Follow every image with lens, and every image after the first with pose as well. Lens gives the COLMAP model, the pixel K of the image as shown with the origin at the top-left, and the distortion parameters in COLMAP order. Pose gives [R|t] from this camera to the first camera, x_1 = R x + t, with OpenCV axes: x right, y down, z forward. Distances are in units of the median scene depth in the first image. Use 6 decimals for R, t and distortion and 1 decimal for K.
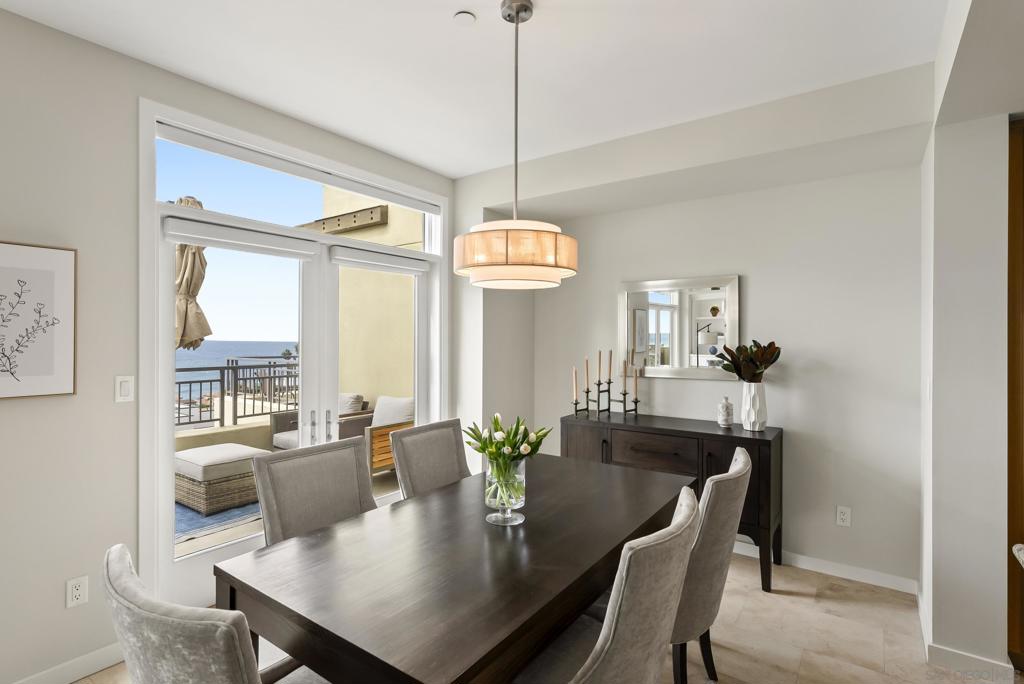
lens RADIAL K [[508.0, 0, 515.6], [0, 508.0, 337.8], [0, 0, 1]] dist [-0.004888, -0.000447]
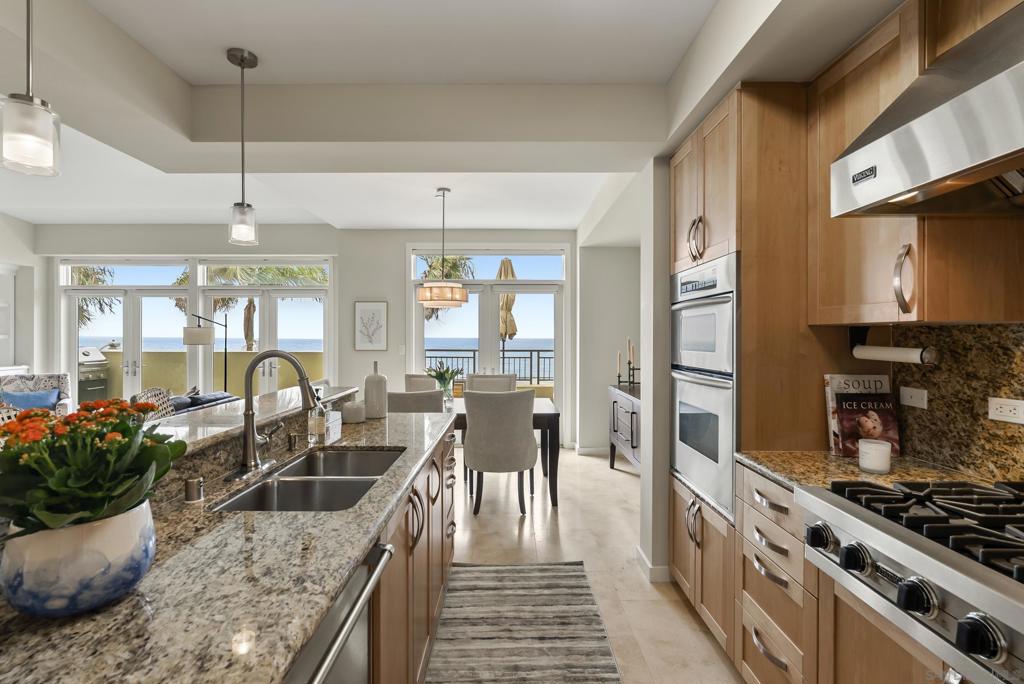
lens RADIAL K [[471.6, 0, 509.3], [0, 471.6, 336.5], [0, 0, 1]] dist [0.001681, 0.000791]
pose [[0.583416, -0.001730, -0.812171, 0.948429], [0.000938, 0.999998, -0.001456, 0.018335], [0.812173, 0.000087, 0.583417, -0.015614]]
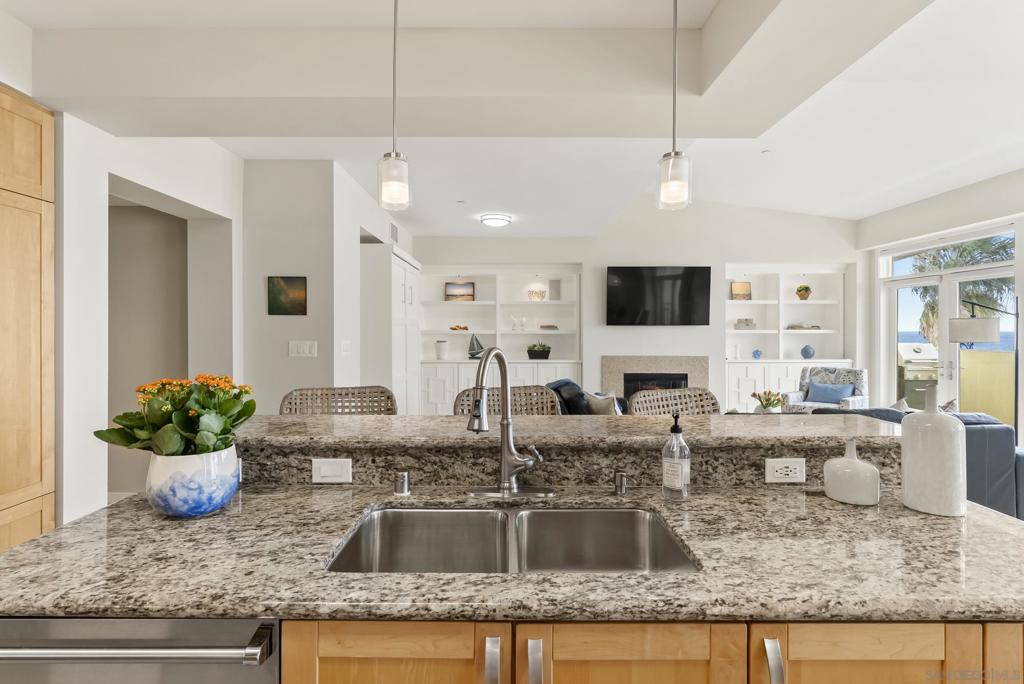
lens RADIAL K [[504.3, 0, 502.7], [0, 504.3, 334.7], [0, 0, 1]] dist [-0.003356, 0.000628]
pose [[-0.813634, 0.001733, -0.581374, 0.700455], [-0.002750, 0.999973, 0.006829, 0.018655], [0.581370, 0.007155, -0.813608, 0.325306]]
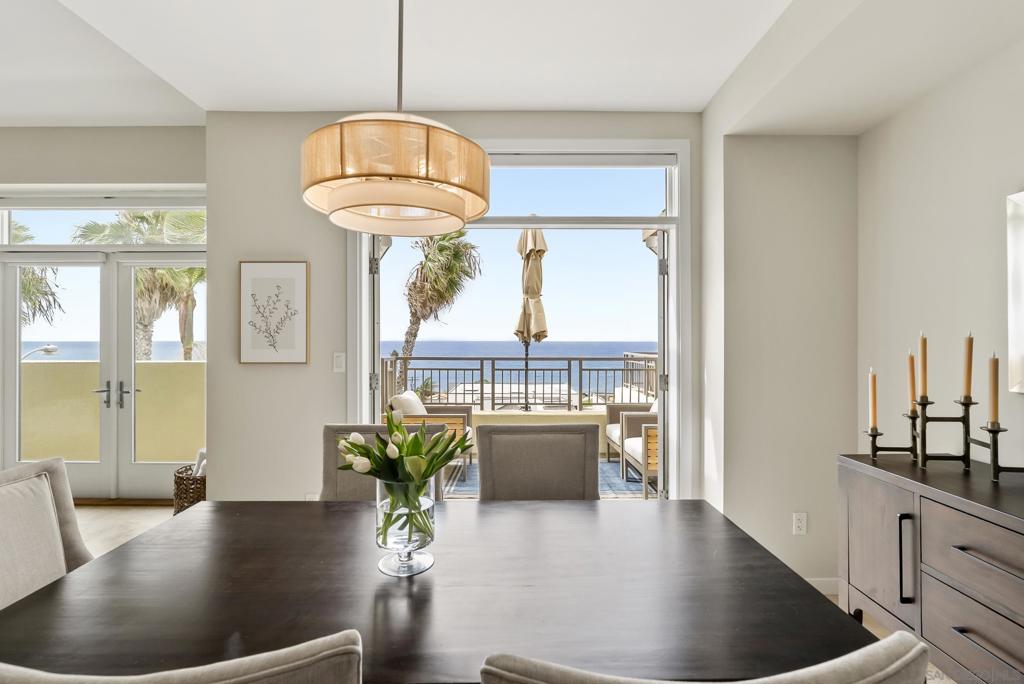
lens RADIAL K [[471.6, 0, 509.3], [0, 471.6, 336.5], [0, 0, 1]] dist [0.001681, 0.000791]
pose [[0.582223, -0.009687, -0.812972, 0.285470], [0.001968, 0.999943, -0.010506, 0.027009], [0.813027, 0.004517, 0.582209, 0.363446]]
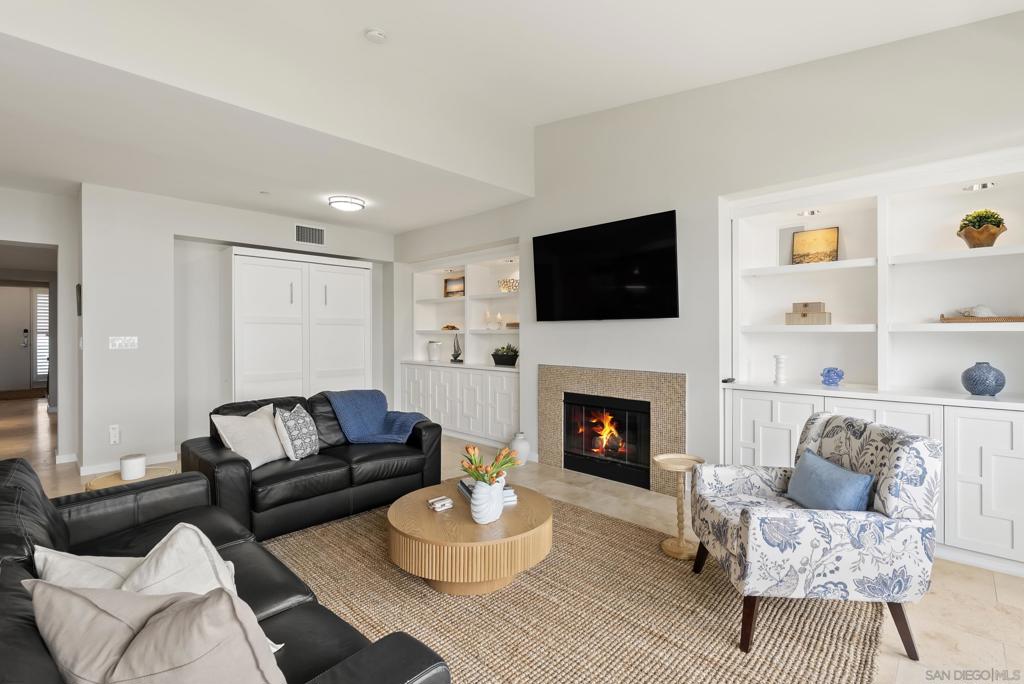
lens RADIAL K [[471.6, 0, 509.3], [0, 471.6, 336.5], [0, 0, 1]] dist [0.001681, 0.000791]
pose [[-0.988662, -0.003683, 0.150111, -0.739629], [-0.002941, 0.999982, 0.005165, 0.028556], [-0.150127, 0.004665, -0.988656, 0.250874]]
